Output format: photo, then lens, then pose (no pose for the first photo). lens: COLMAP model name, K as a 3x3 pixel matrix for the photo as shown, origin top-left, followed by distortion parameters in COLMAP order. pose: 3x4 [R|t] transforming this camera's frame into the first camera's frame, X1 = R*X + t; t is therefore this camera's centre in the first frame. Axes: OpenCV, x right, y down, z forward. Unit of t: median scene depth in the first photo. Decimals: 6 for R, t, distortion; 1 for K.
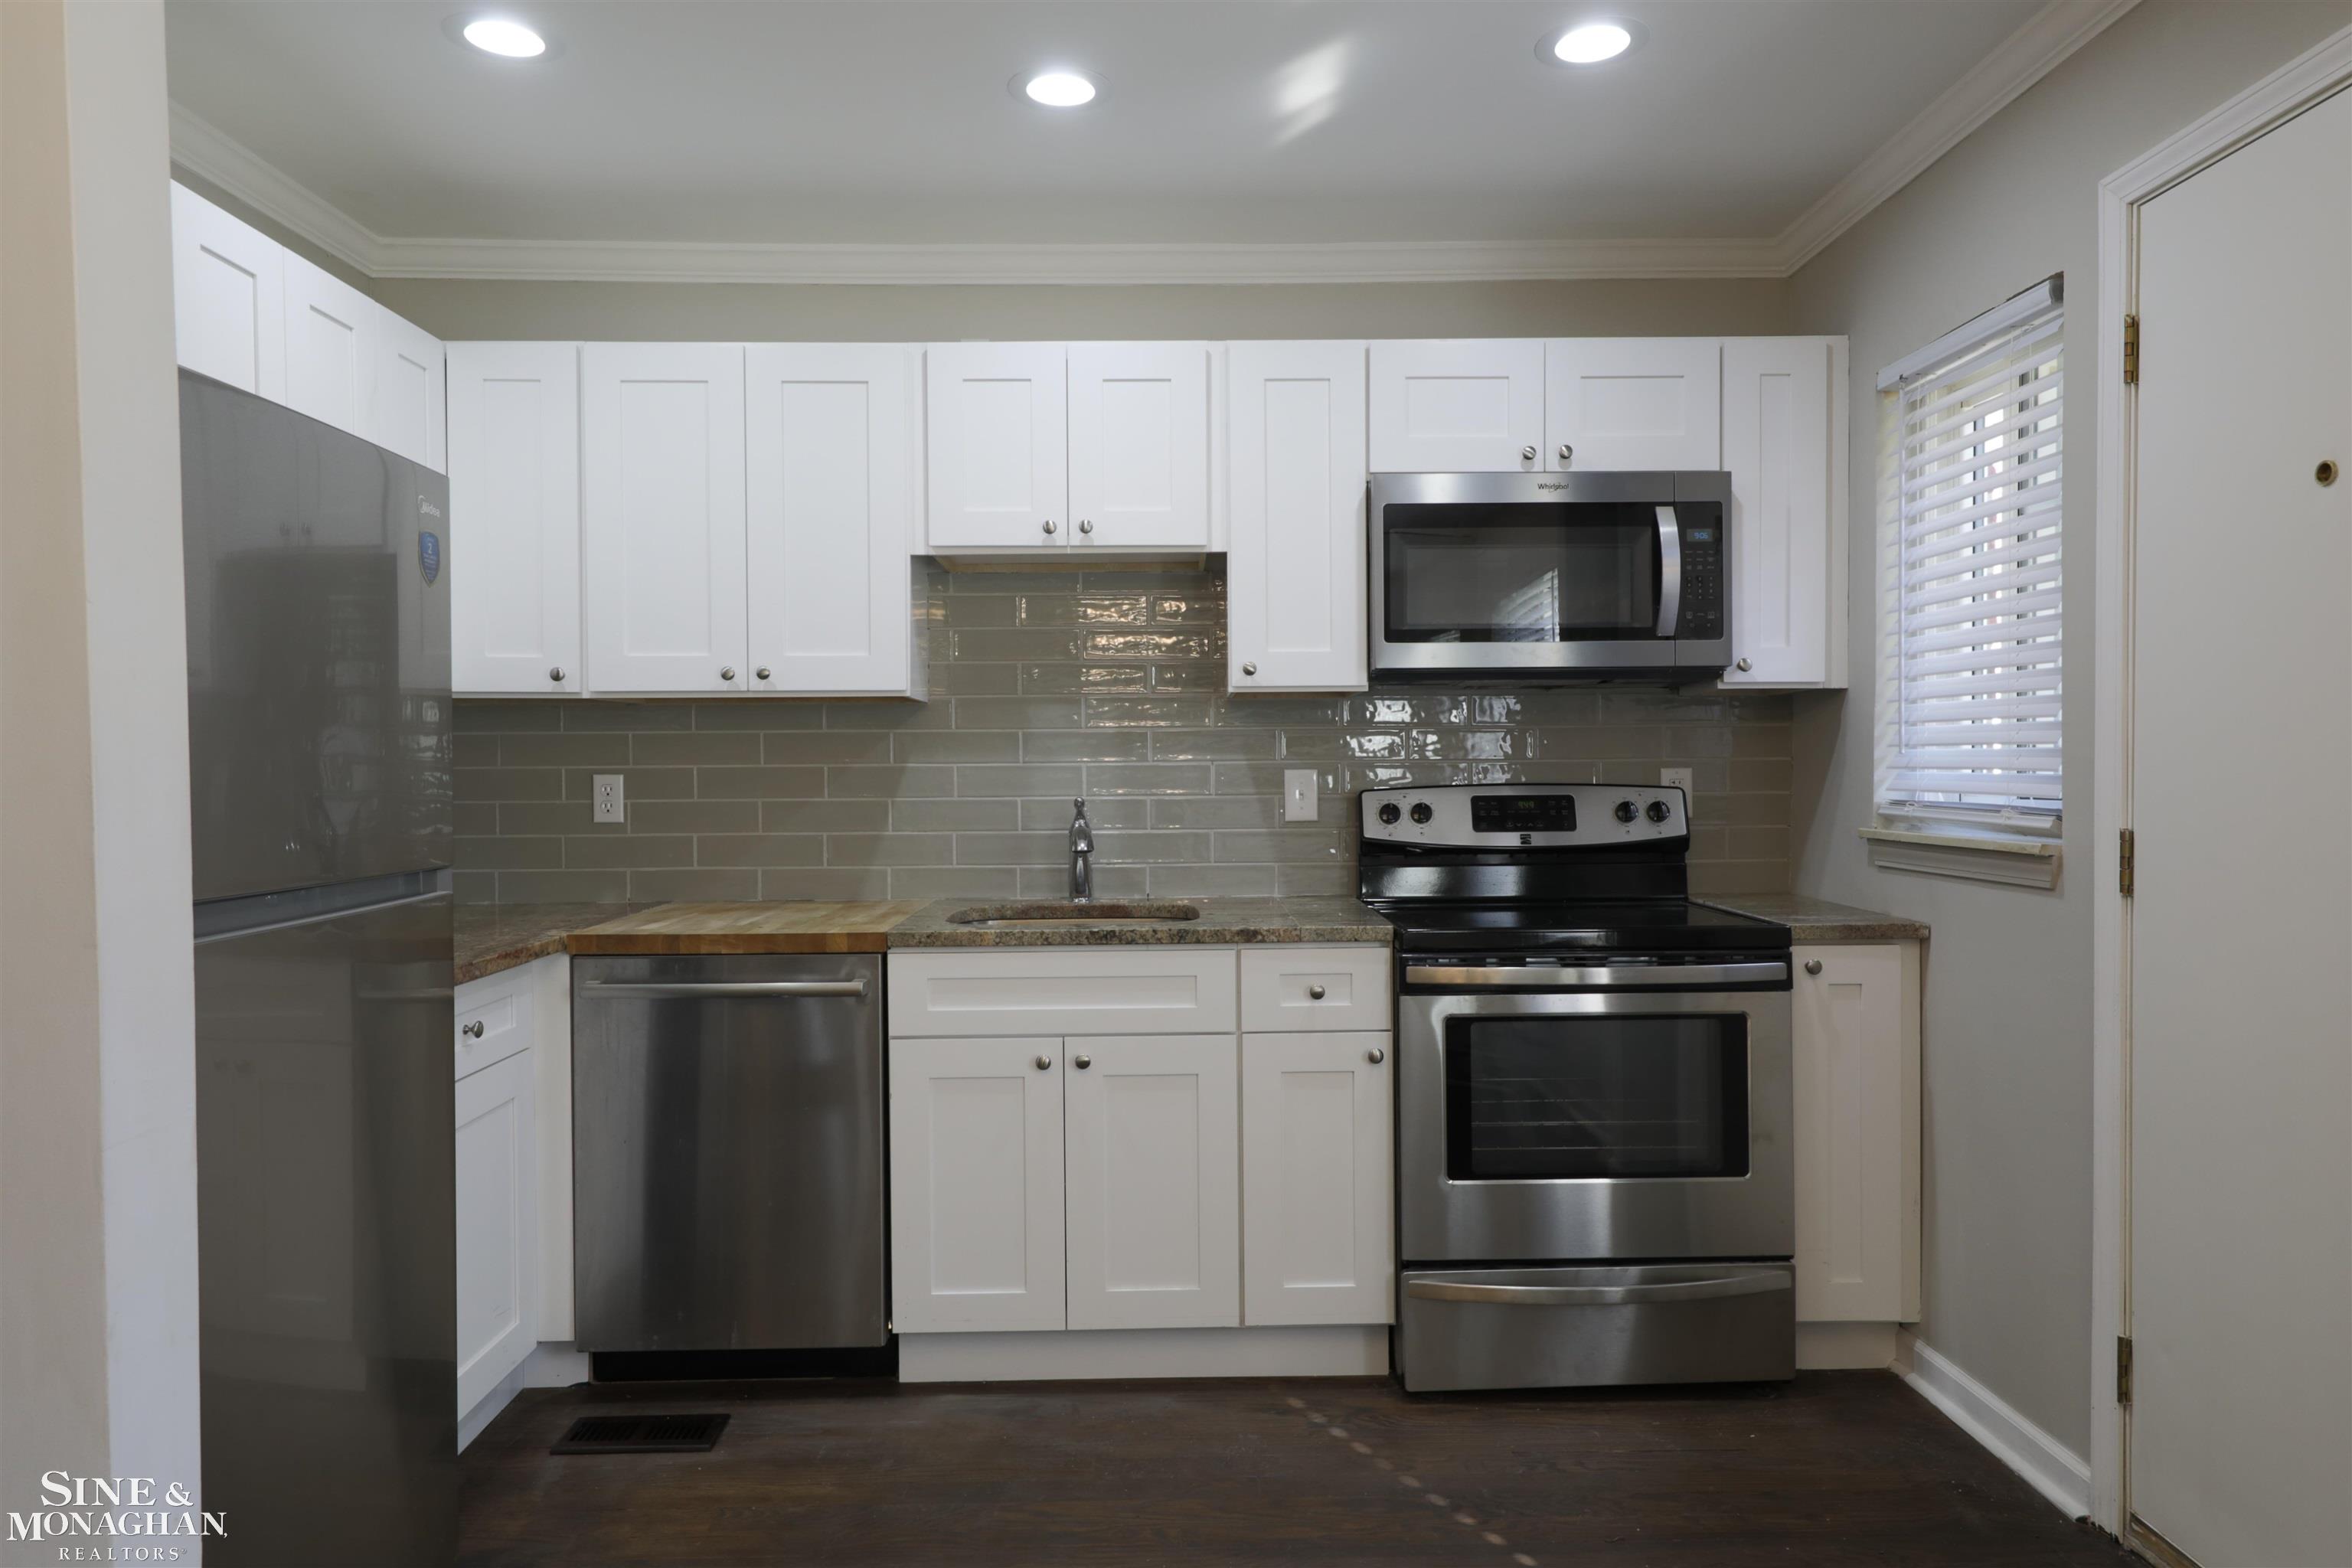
lens RADIAL K [[1483.8, 0, 1179.9], [0, 1483.8, 787.2], [0, 0, 1]] dist [0.013533, -0.002819]
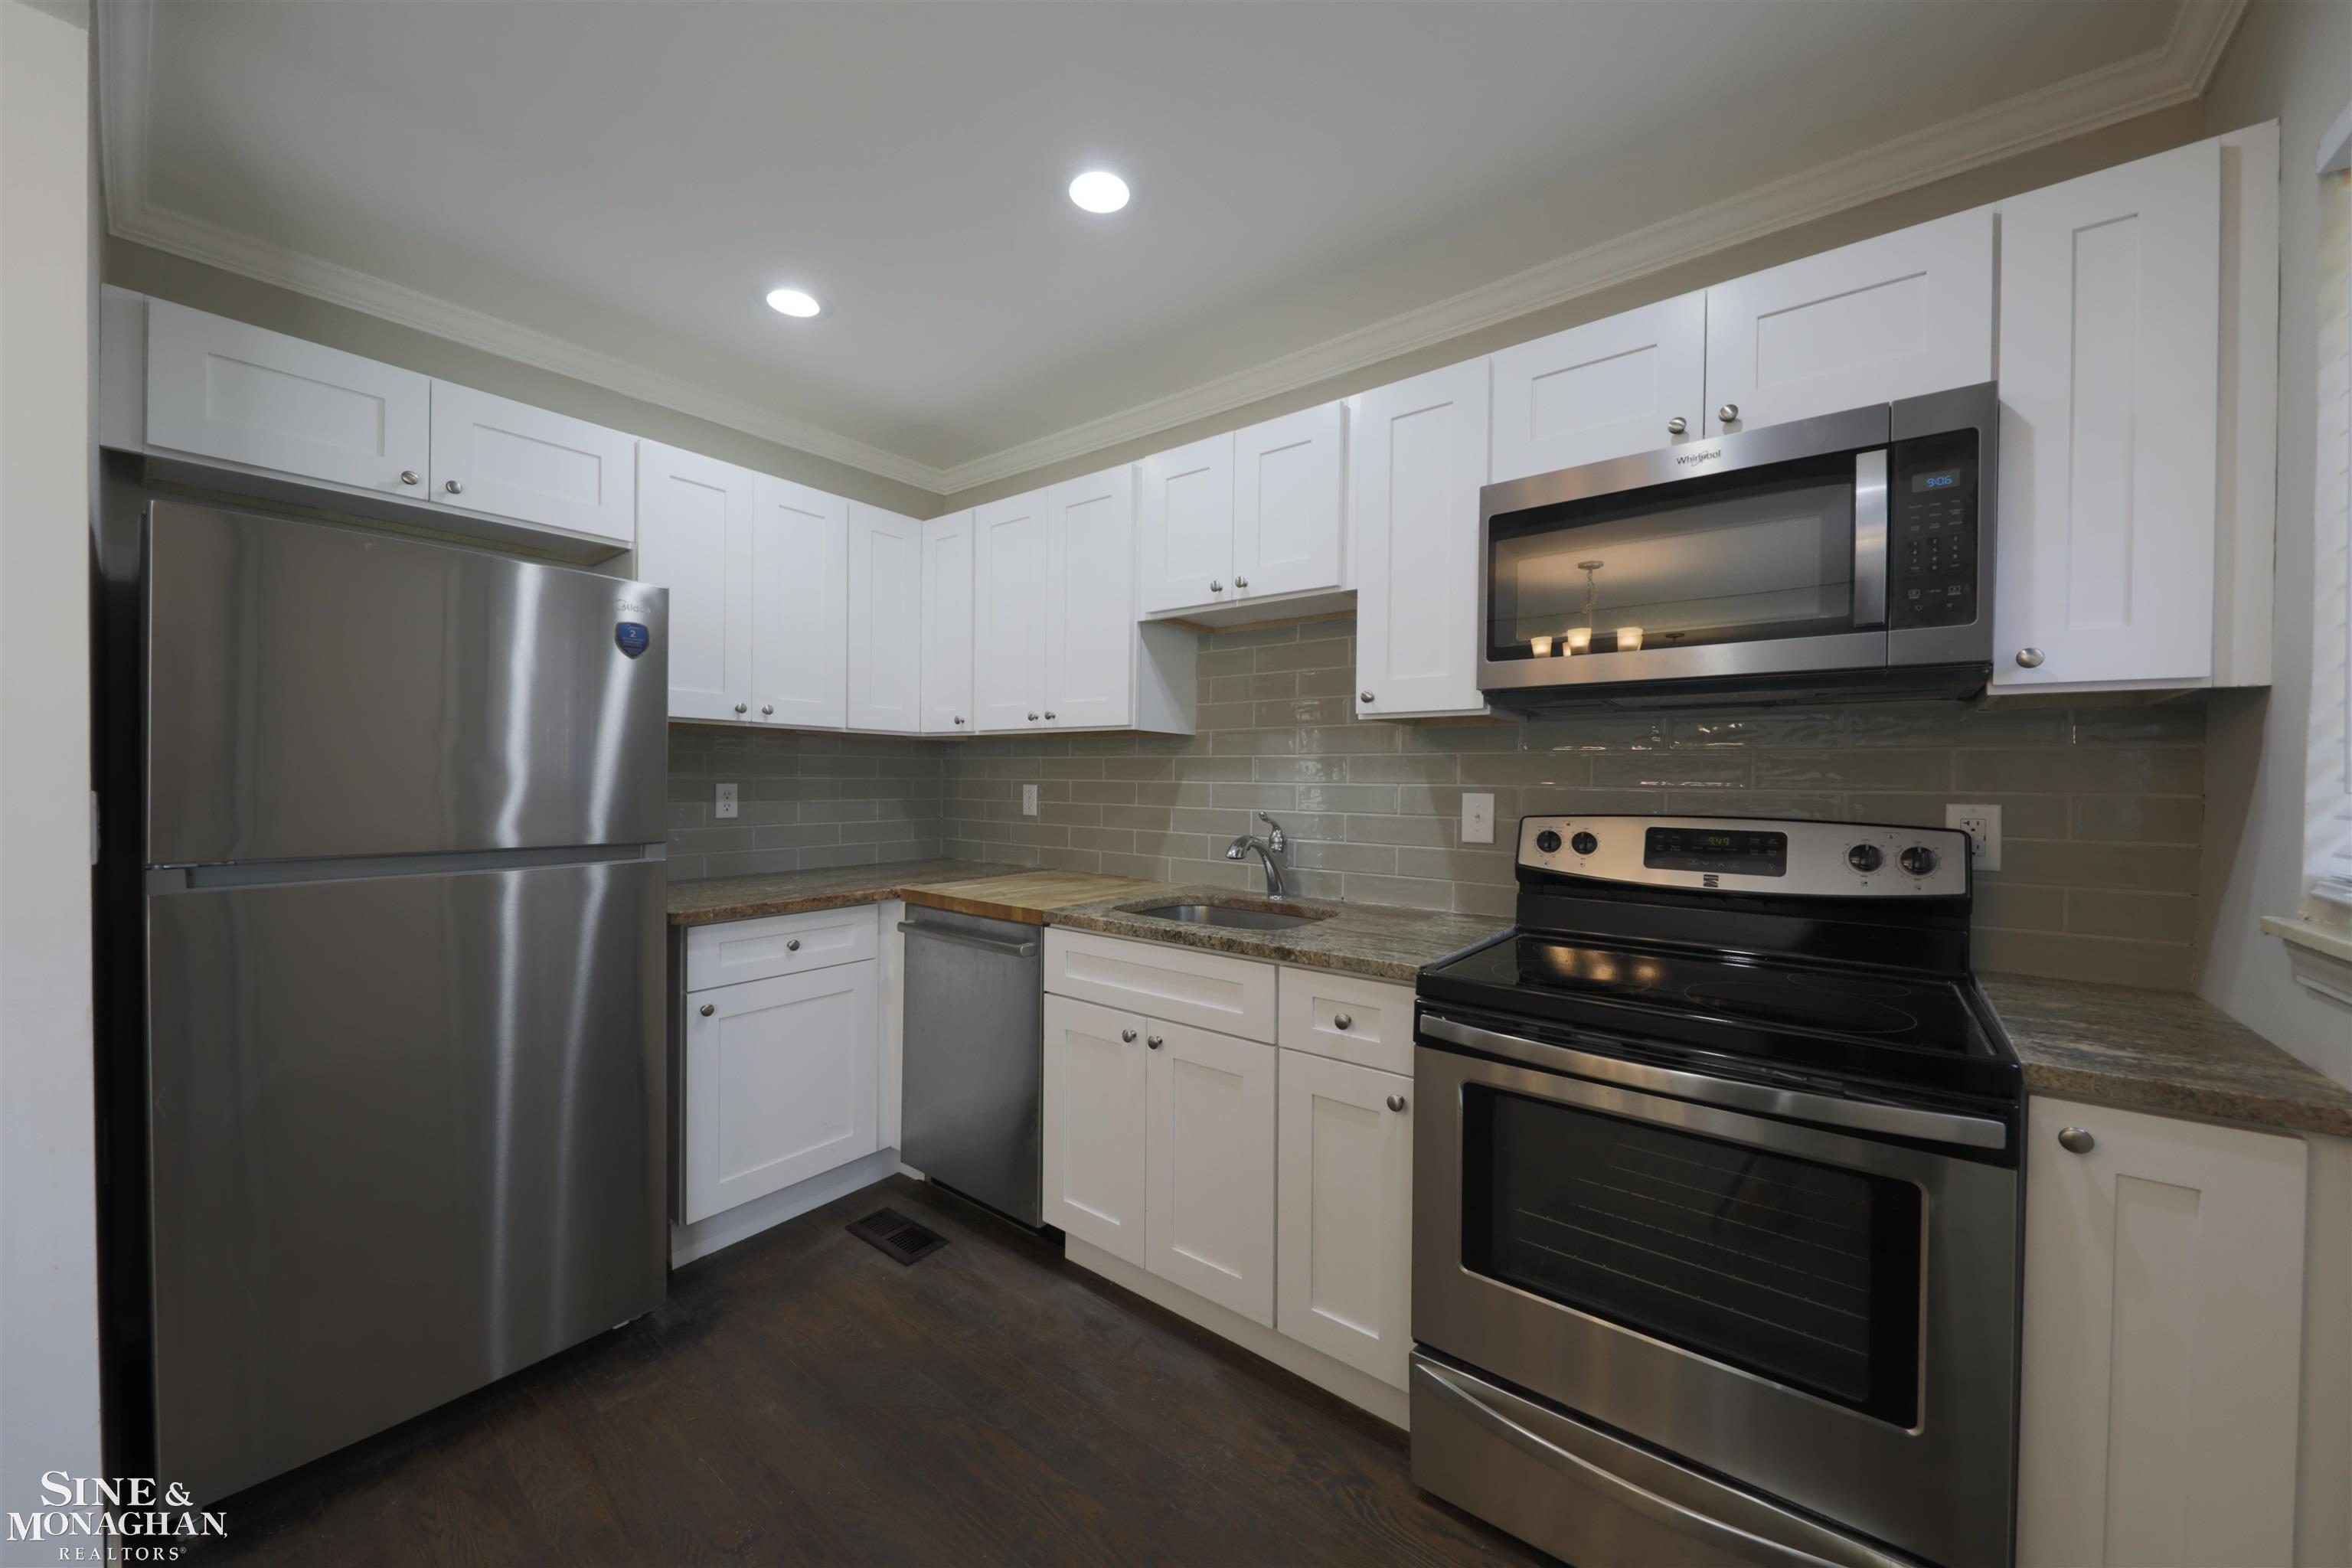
lens RADIAL K [[844.4, 0, 1181.1], [0, 844.4, 784.3], [0, 0, 1]] dist [0.002505, -0.000574]
pose [[0.778333, 0.019951, -0.627535, 0.331150], [-0.026850, 0.999638, -0.001521, -0.013356], [0.627277, 0.018034, 0.778587, 0.465560]]
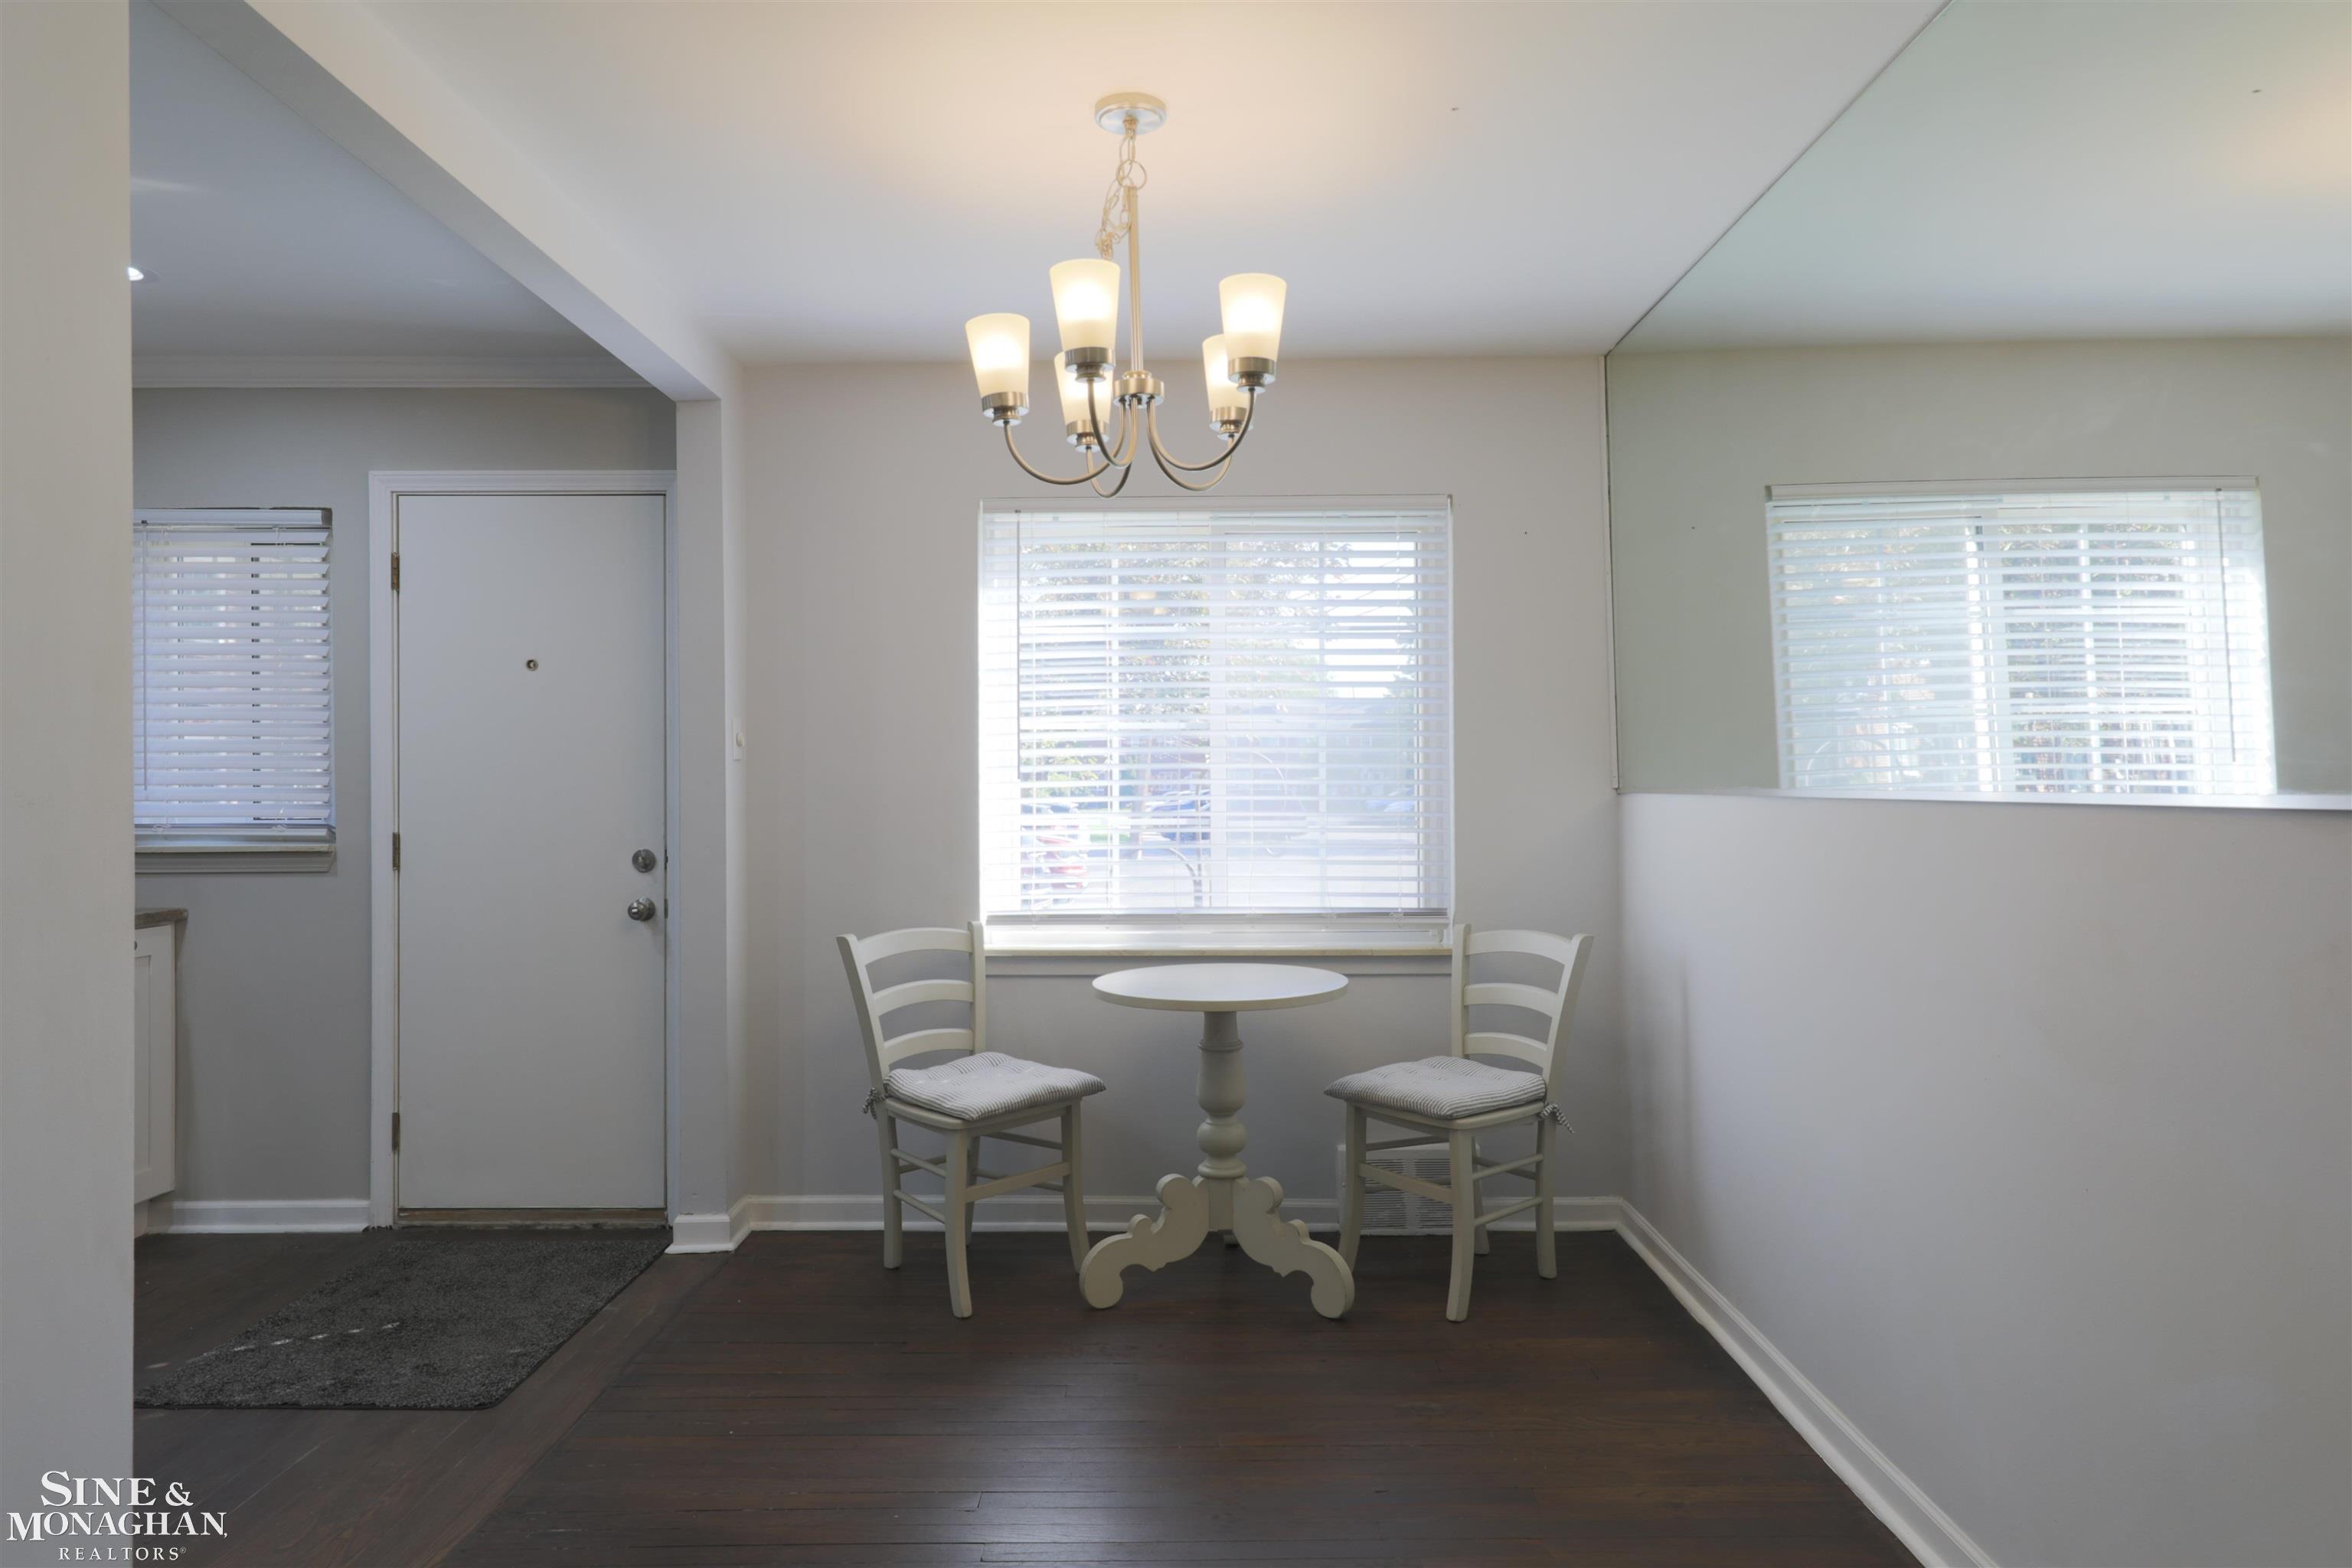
lens RADIAL K [[1483.8, 0, 1173.6], [0, 1483.8, 784.7], [0, 0, 1]] dist [0.013533, -0.002819]
pose [[0.013565, 0.007283, 0.999881, -0.878441], [0.019260, 0.999786, -0.007544, 0.000836], [-0.999722, 0.019360, 0.013422, 0.016714]]
